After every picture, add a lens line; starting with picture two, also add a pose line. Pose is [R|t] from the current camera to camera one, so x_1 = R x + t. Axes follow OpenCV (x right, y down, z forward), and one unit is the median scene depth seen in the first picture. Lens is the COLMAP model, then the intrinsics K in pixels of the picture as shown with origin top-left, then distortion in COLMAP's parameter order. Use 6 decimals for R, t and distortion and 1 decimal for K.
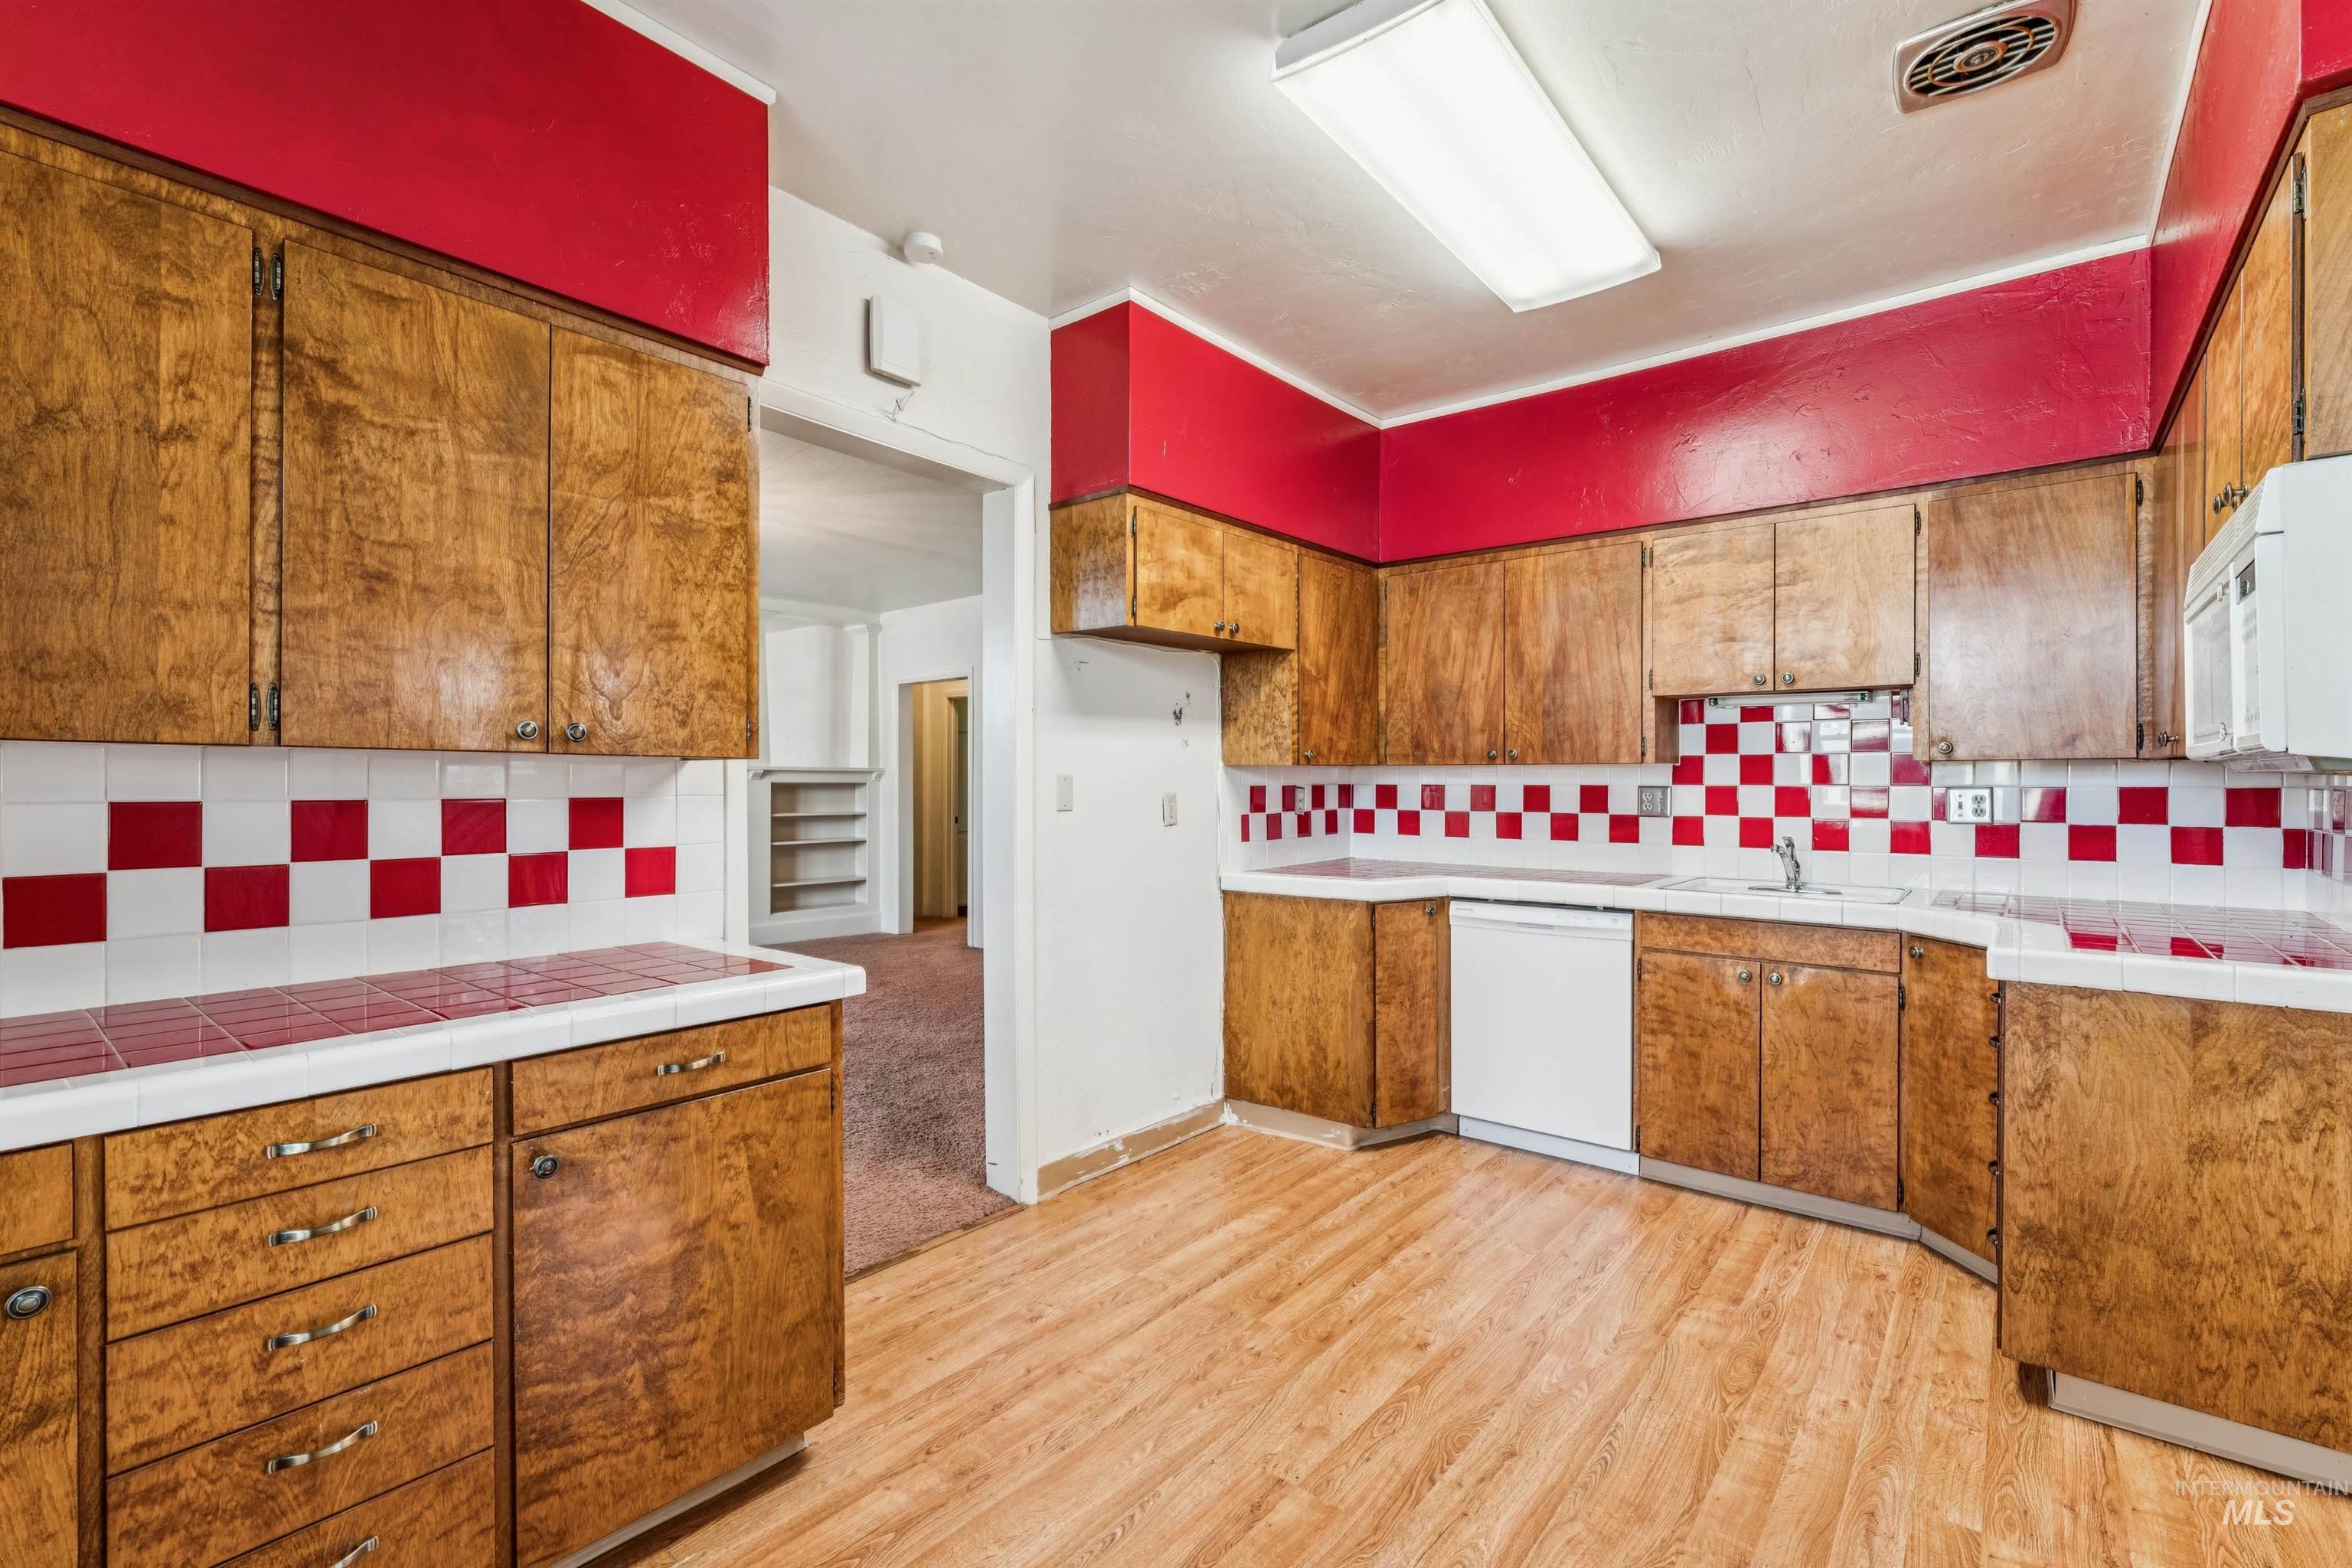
lens RADIAL K [[1026.5, 0, 1179.4], [0, 1026.5, 785.5], [0, 0, 1]] dist [-0.001411, 0.000379]
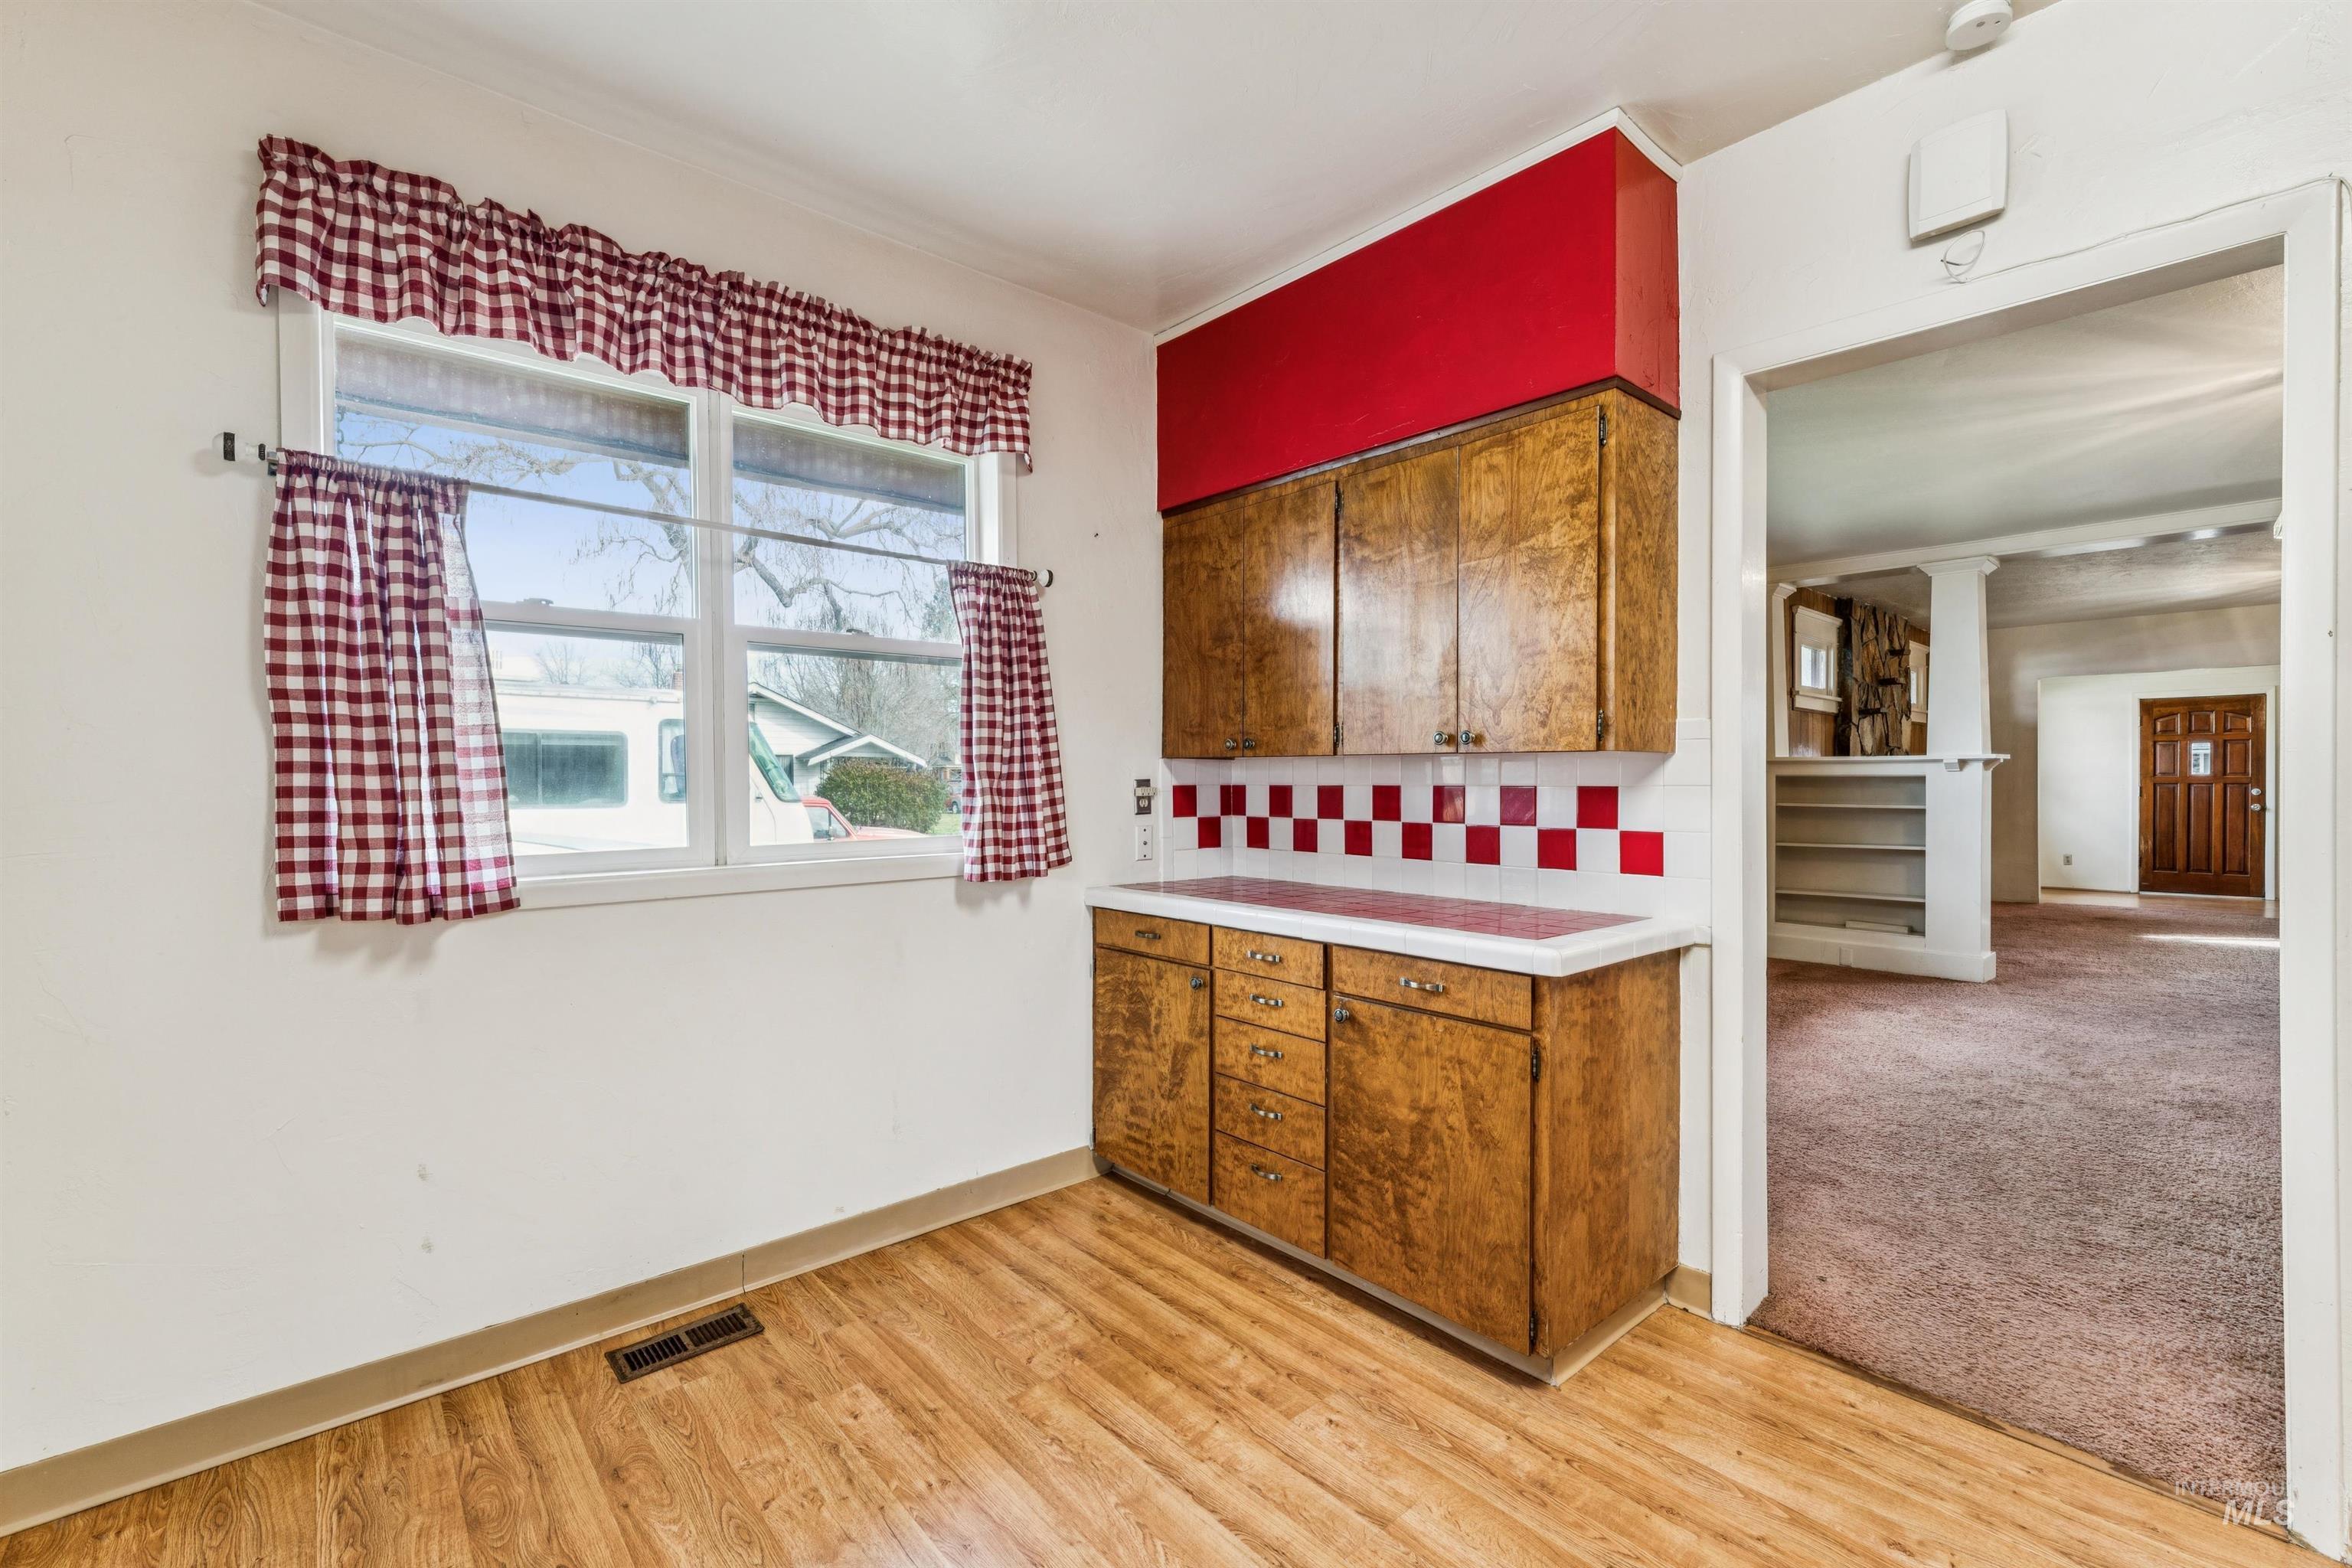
lens RADIAL K [[995.8, 0, 1181.9], [0, 995.8, 792.5], [0, 0, 1]] dist [-0.002502, -0.000229]
pose [[-0.161350, 0.013093, -0.986810, 0.761287], [0.001311, 0.999914, 0.013053, 0.003610], [0.986896, 0.000812, -0.161353, 0.815764]]
